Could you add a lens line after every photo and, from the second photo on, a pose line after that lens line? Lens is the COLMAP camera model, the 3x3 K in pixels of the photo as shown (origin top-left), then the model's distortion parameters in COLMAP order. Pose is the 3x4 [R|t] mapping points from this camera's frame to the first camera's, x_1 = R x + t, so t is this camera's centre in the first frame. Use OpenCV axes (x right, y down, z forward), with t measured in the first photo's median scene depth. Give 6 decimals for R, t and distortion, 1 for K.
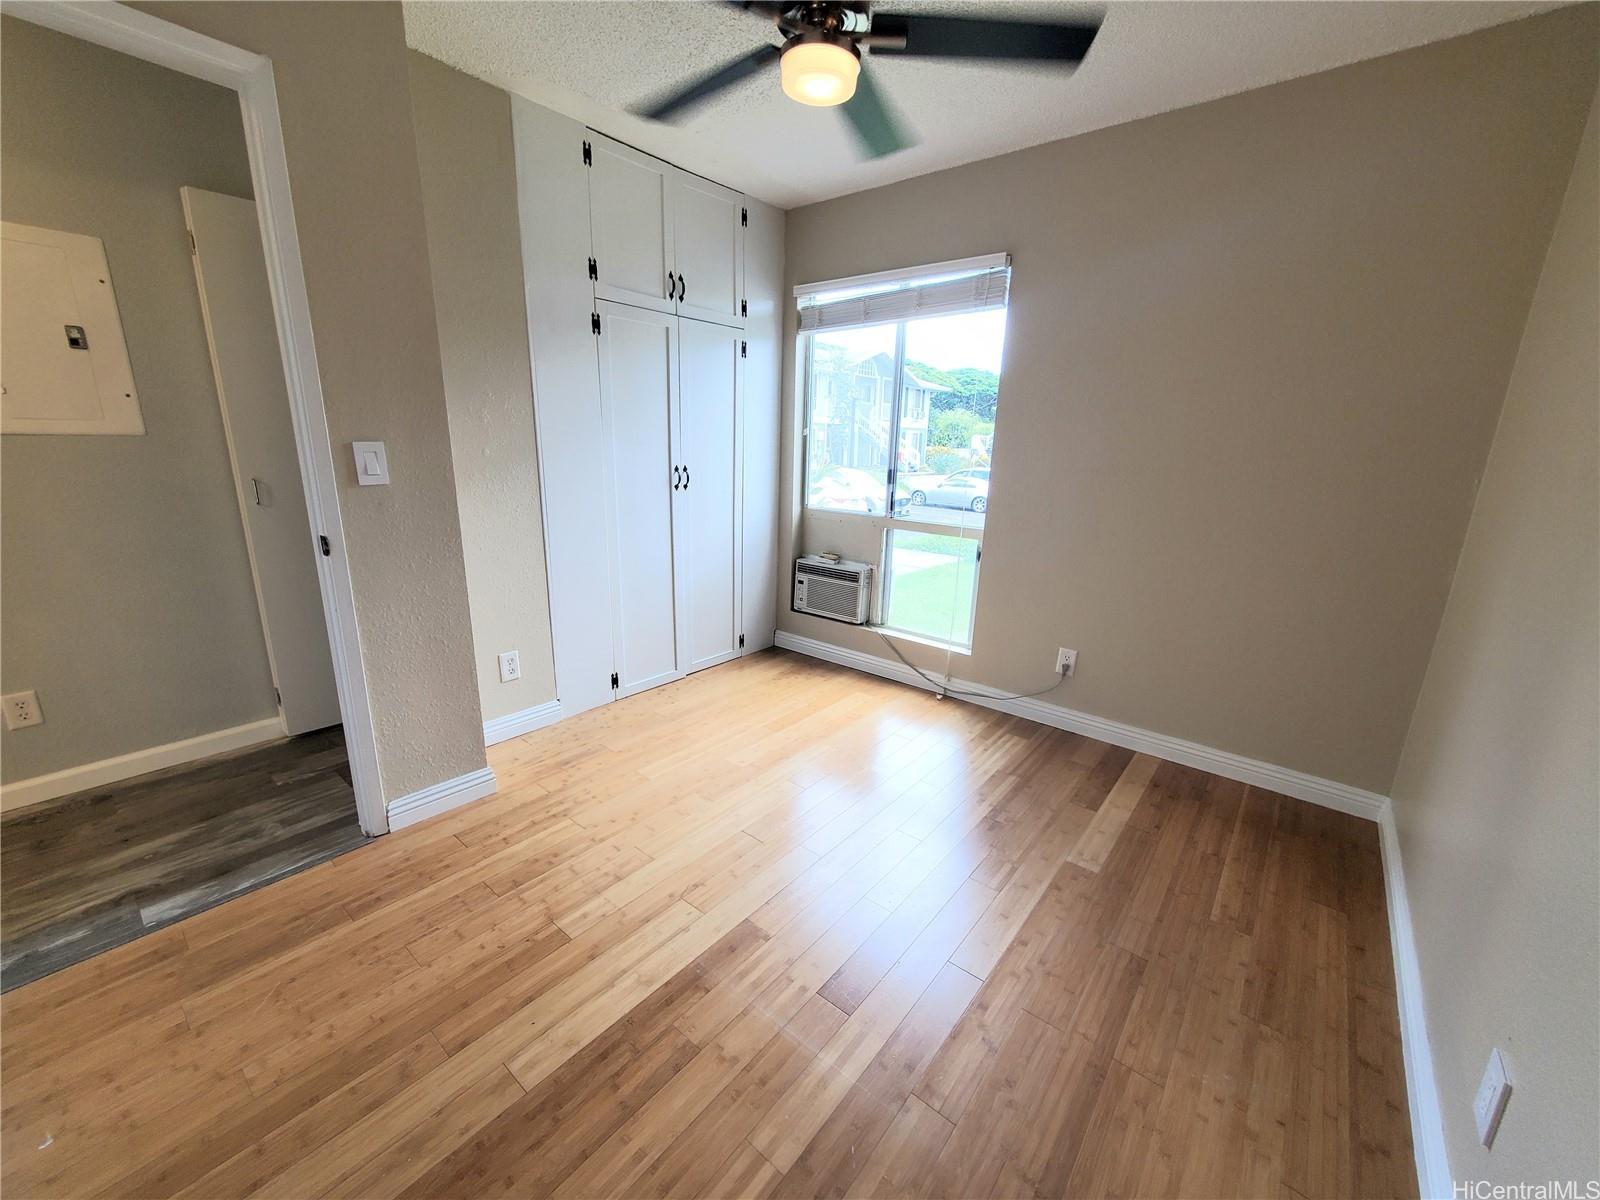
lens RADIAL K [[632.6, 0, 795.2], [0, 632.6, 601.7], [0, 0, 1]] dist [0.002358, -0.000301]
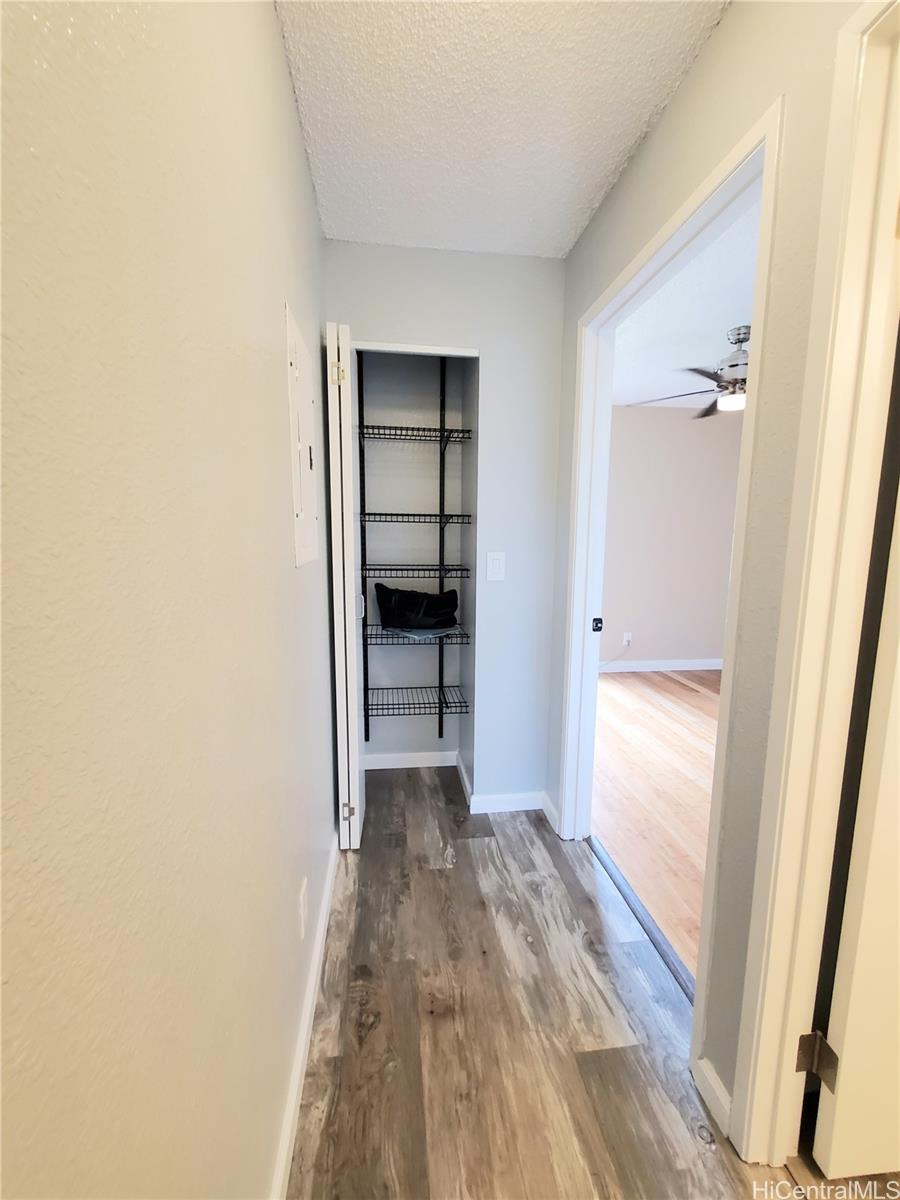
lens RADIAL K [[474.5, 0, 450.0], [0, 474.5, 600.0], [0, 0, 1]] dist [0.002358, -0.000301]
pose [[0.690153, -0.121961, 0.713312, -1.655649], [0.190870, 0.981471, -0.016862, -0.177452], [-0.698038, 0.147787, 0.700644, 0.457222]]
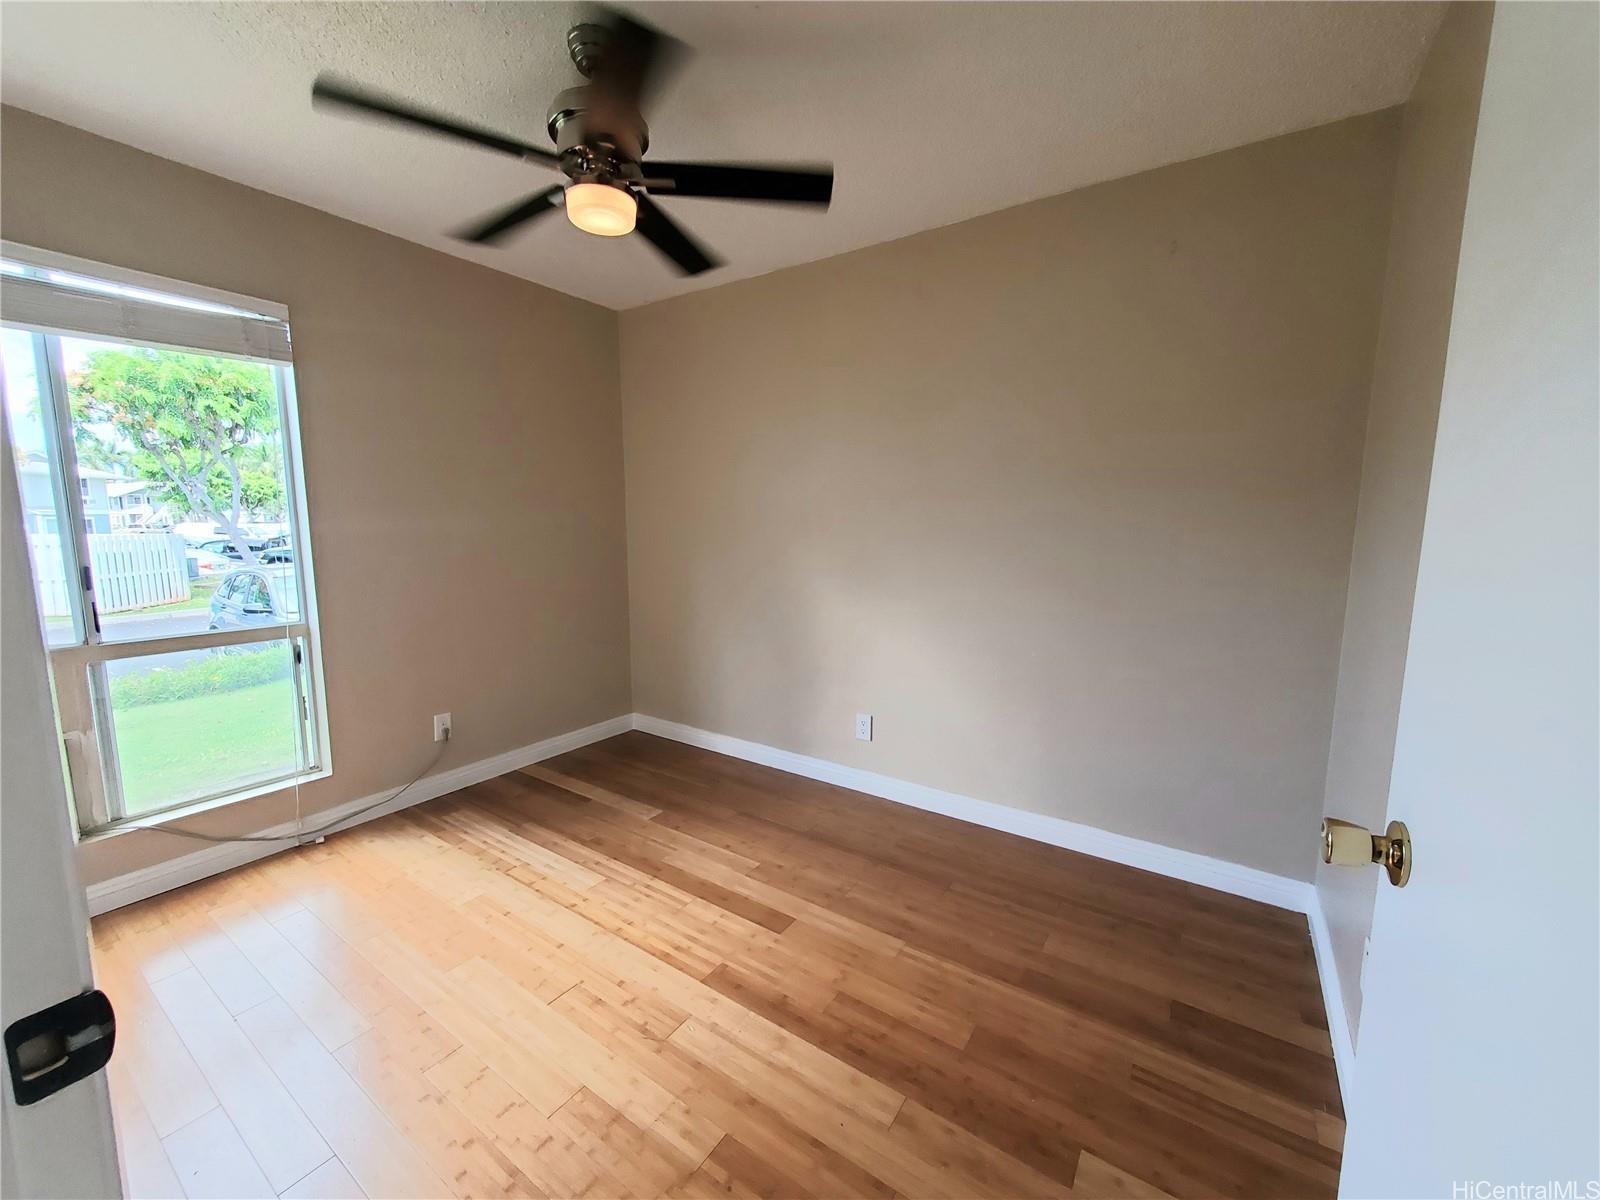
lens RADIAL K [[632.6, 0, 795.2], [0, 632.6, 601.7], [0, 0, 1]] dist [0.002358, -0.000301]
pose [[-0.088011, -0.153276, 0.984256, -0.928540], [0.245962, 0.954151, 0.170581, -0.205620], [-0.965276, 0.257102, -0.046276, 0.684801]]
